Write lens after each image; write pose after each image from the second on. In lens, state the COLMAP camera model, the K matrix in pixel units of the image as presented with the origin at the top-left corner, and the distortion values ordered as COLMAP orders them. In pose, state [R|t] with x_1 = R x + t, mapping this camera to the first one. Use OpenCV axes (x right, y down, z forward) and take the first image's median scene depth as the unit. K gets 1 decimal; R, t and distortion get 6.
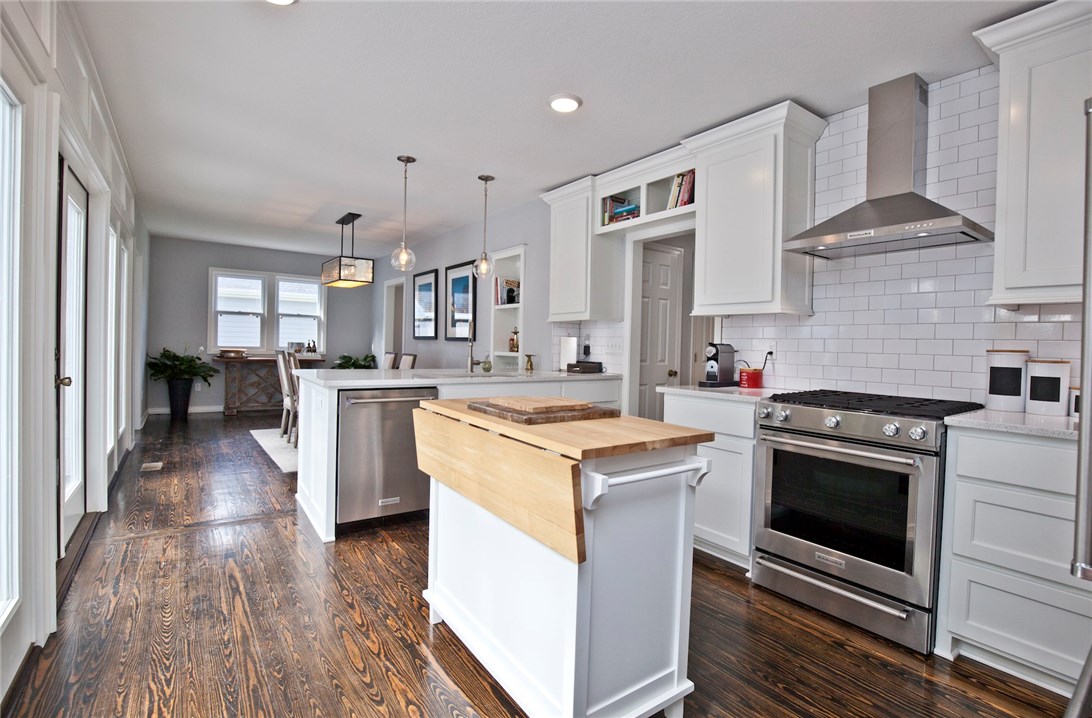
lens RADIAL K [[502.5, 0, 549.9], [0, 502.5, 357.2], [0, 0, 1]] dist [-0.032570, 0.006653]
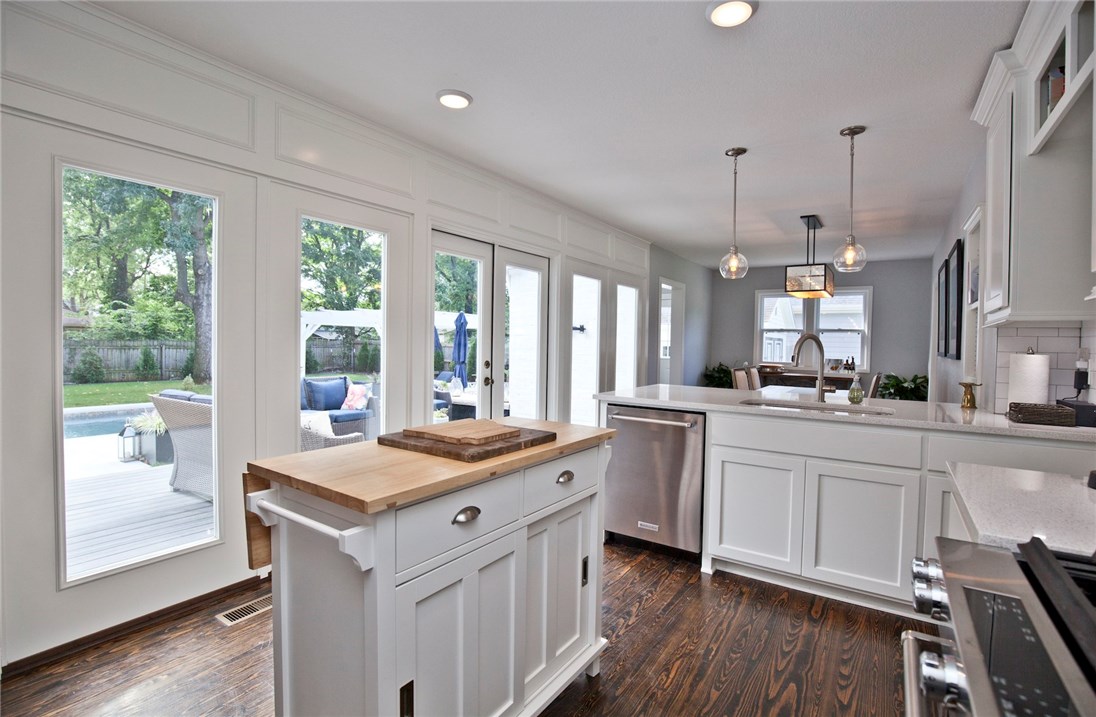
lens RADIAL K [[504.4, 0, 565.4], [0, 504.4, 355.7], [0, 0, 1]] dist [-0.024122, 0.002211]
pose [[0.348900, 0.003709, -0.937152, 0.349506], [-0.035387, 0.999331, -0.009220, -0.015270], [0.936491, 0.036379, 0.348798, 0.337439]]
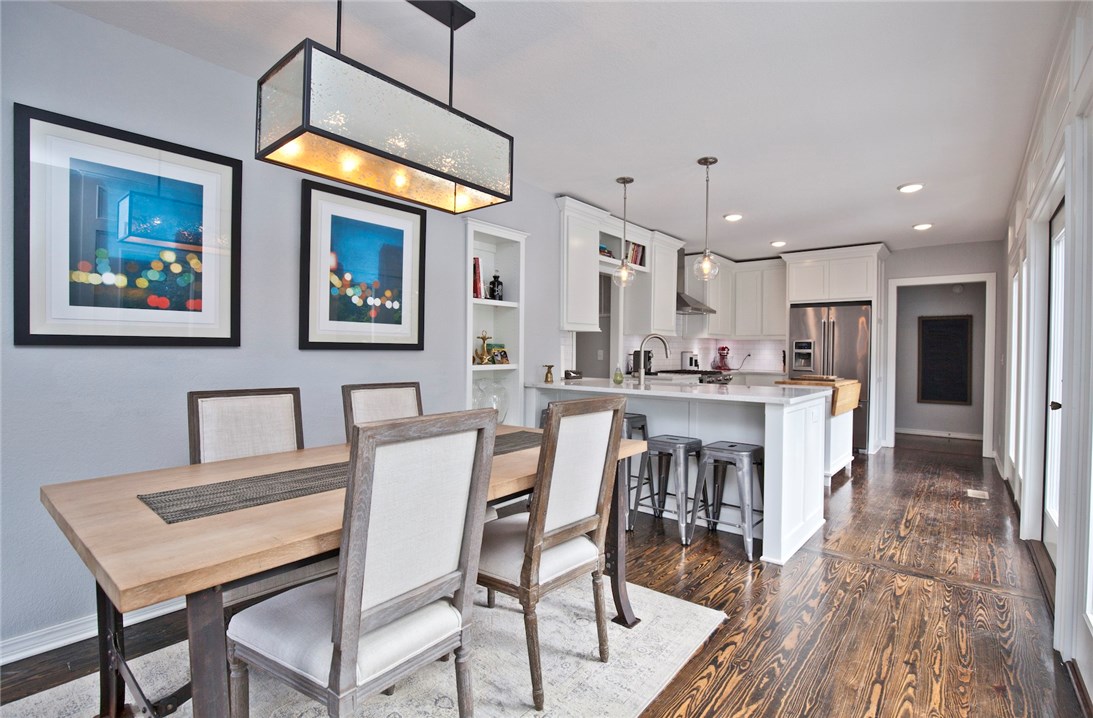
lens RADIAL K [[503.0, 0, 557.5], [0, 503.0, 355.4], [0, 0, 1]] dist [-0.032570, 0.006653]
pose [[-0.242211, -0.040627, 0.969373, -0.910228], [0.007078, 0.999022, 0.043638, -0.060746], [-0.970198, 0.017431, -0.241687, 1.195751]]
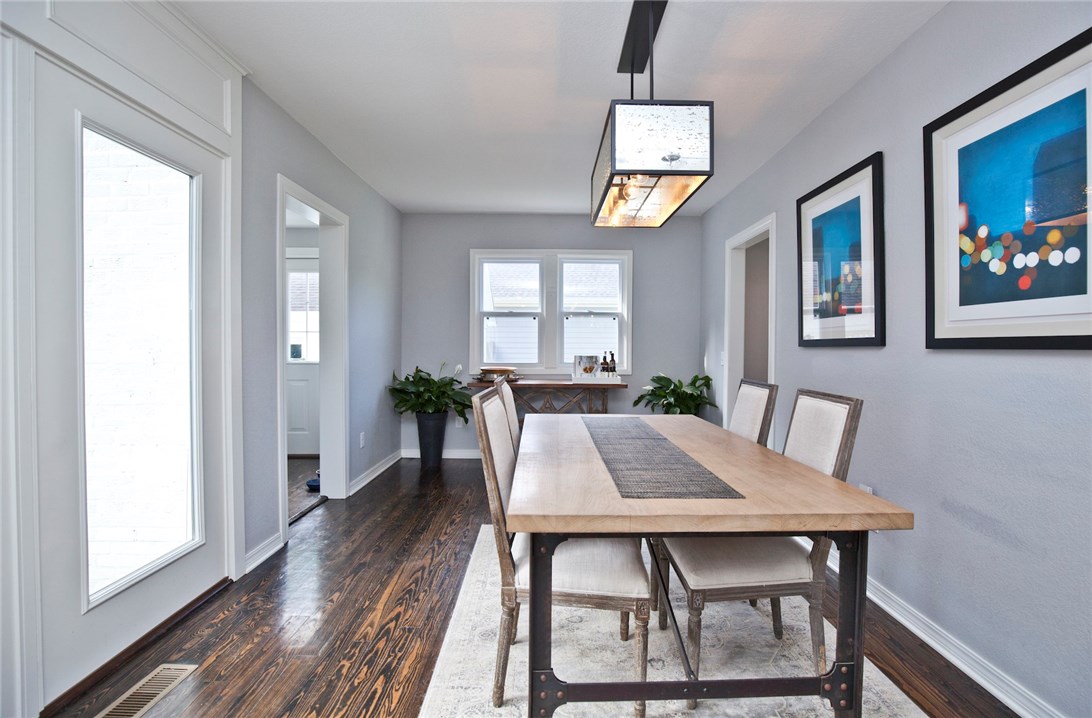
lens RADIAL K [[502.5, 0, 554.3], [0, 502.5, 354.1], [0, 0, 1]] dist [-0.032570, 0.006653]
pose [[0.808582, -0.014483, -0.588205, -0.289094], [0.002442, 0.999771, -0.021261, -0.031911], [0.588378, 0.015755, 0.808432, 0.799554]]
